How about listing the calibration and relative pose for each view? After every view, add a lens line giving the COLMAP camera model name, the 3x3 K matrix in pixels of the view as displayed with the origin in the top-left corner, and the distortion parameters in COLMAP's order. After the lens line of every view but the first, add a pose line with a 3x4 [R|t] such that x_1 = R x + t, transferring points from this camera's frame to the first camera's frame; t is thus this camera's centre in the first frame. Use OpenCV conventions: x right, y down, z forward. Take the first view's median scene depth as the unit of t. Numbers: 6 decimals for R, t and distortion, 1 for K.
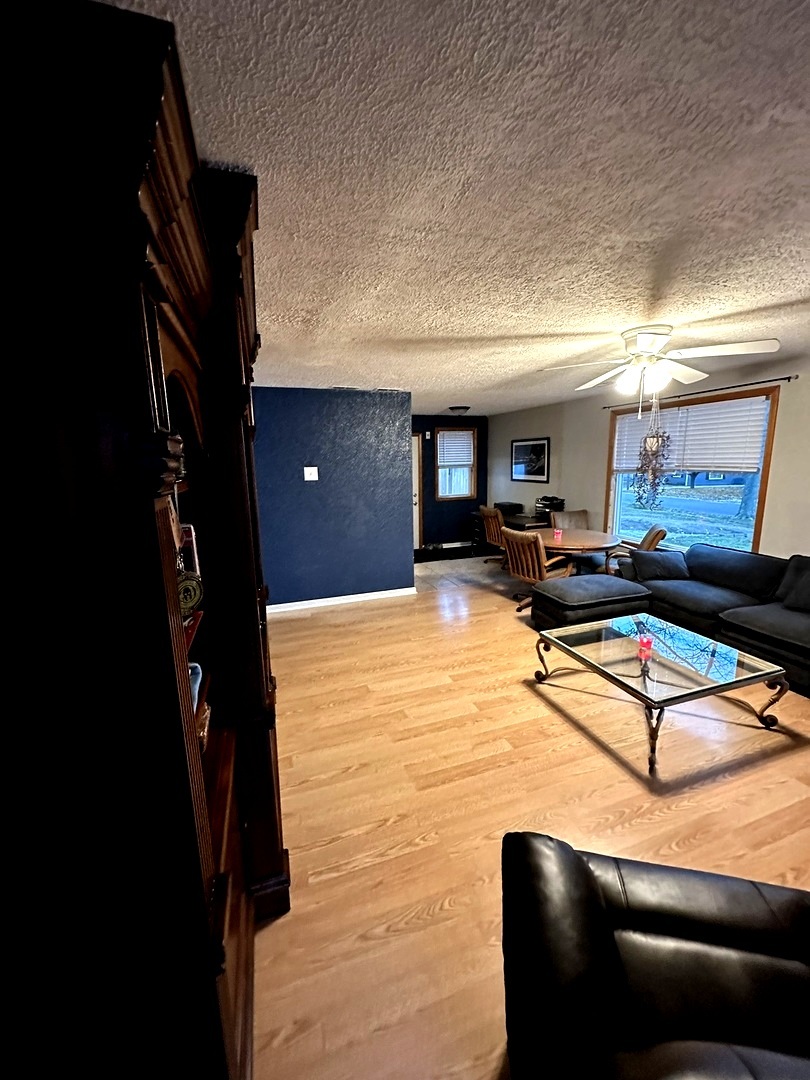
lens RADIAL K [[426.3, 0, 405.0], [0, 426.3, 540.0], [0, 0, 1]] dist [-0.008907, 0.000312]
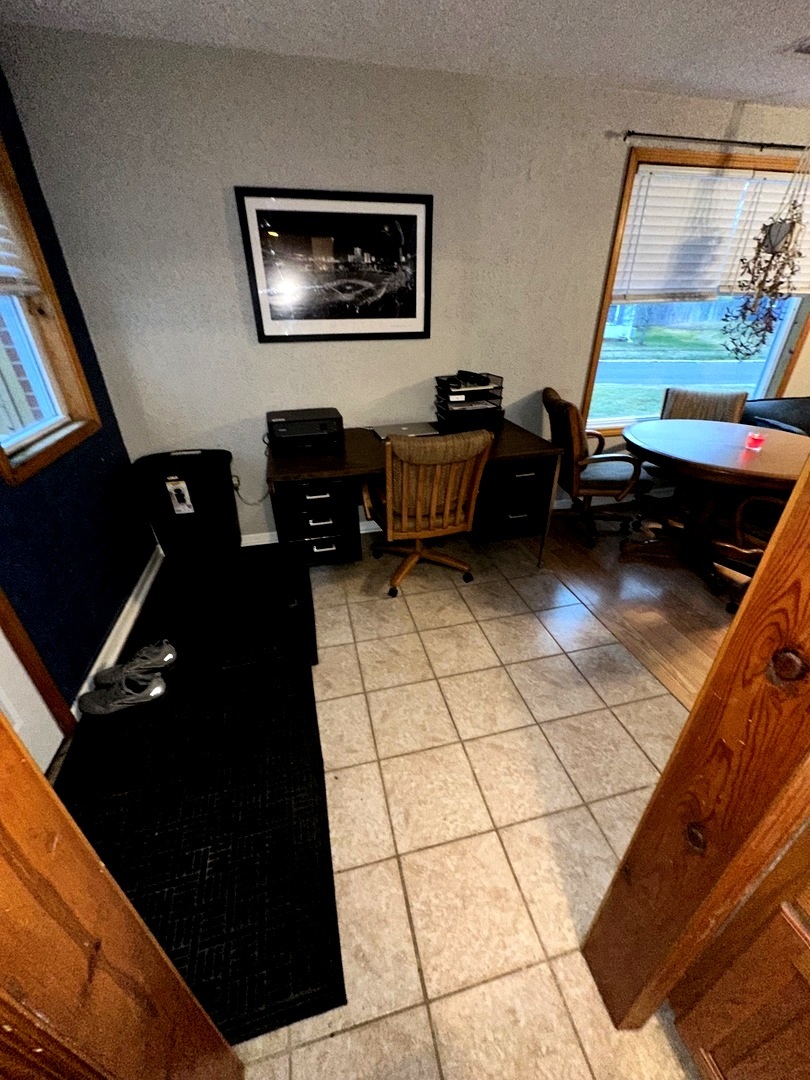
lens RADIAL K [[431.6, 0, 405.0], [0, 431.6, 540.0], [0, 0, 1]] dist [0.001584, 0.000160]
pose [[0.093252, -0.470314, 0.877558, -0.109480], [0.187901, 0.873874, 0.448373, -0.152890], [-0.977751, 0.123082, 0.169863, 0.973780]]
